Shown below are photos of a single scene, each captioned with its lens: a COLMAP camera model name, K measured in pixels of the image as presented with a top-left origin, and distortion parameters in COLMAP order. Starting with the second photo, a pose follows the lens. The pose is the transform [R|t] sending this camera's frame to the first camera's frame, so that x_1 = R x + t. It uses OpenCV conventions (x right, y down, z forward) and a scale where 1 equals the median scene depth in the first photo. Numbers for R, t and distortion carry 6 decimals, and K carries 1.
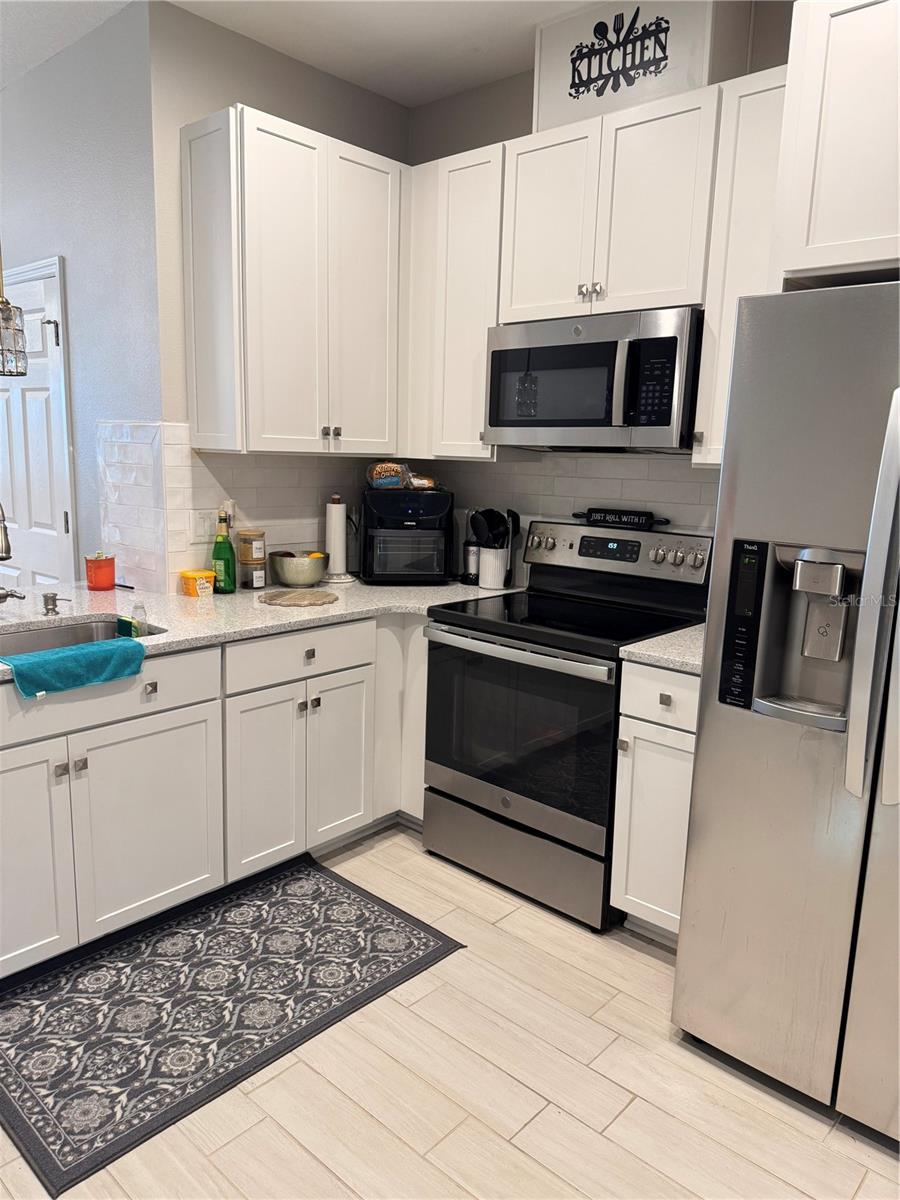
lens RADIAL K [[842.8, 0, 450.1], [0, 842.8, 606.1], [0, 0, 1]] dist [0.019766, -0.022481]
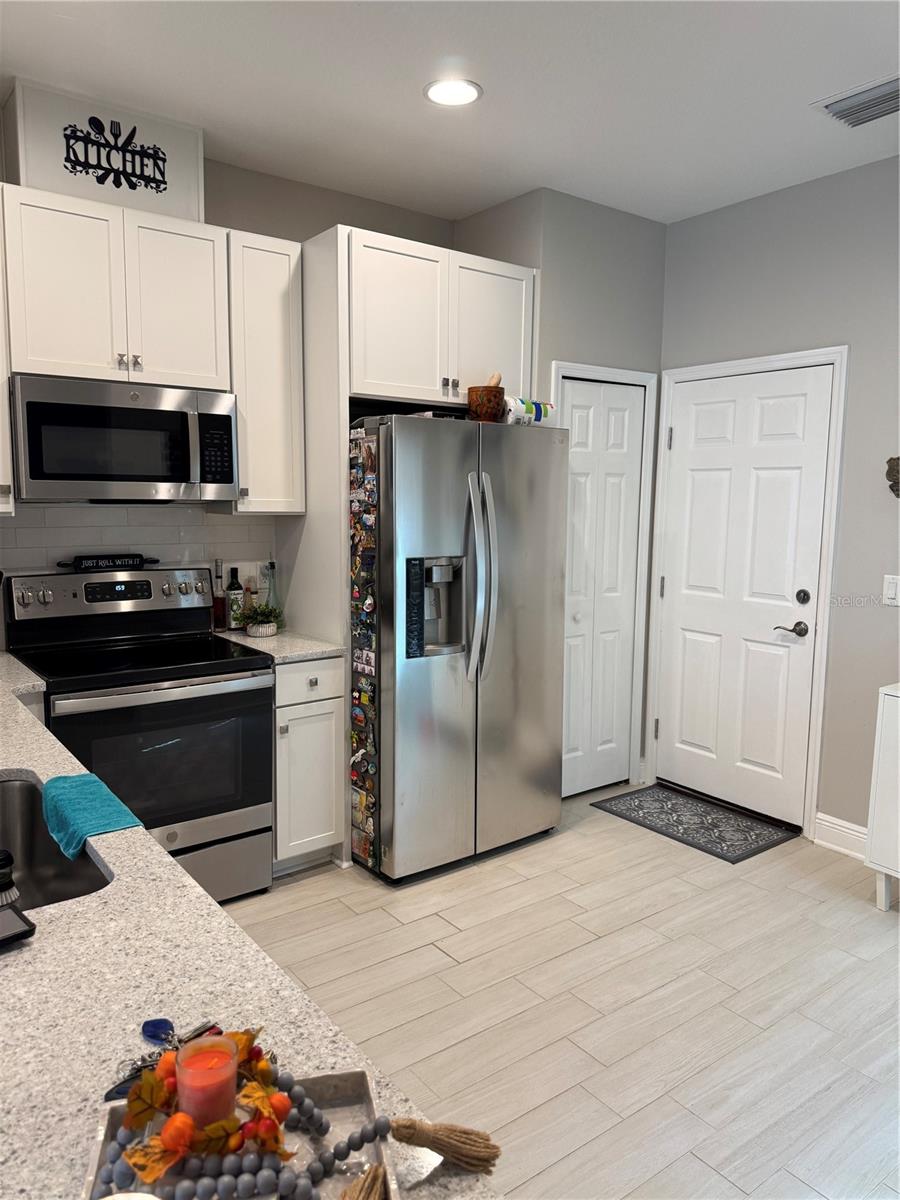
lens RADIAL K [[842.8, 0, 451.1], [0, 842.8, 600.1], [0, 0, 1]] dist [0.019766, -0.022481]
pose [[0.193293, -0.152263, 0.969254, -0.907724], [0.171023, 0.977990, 0.119529, -0.131610], [-0.966120, 0.142661, 0.215079, 0.413375]]
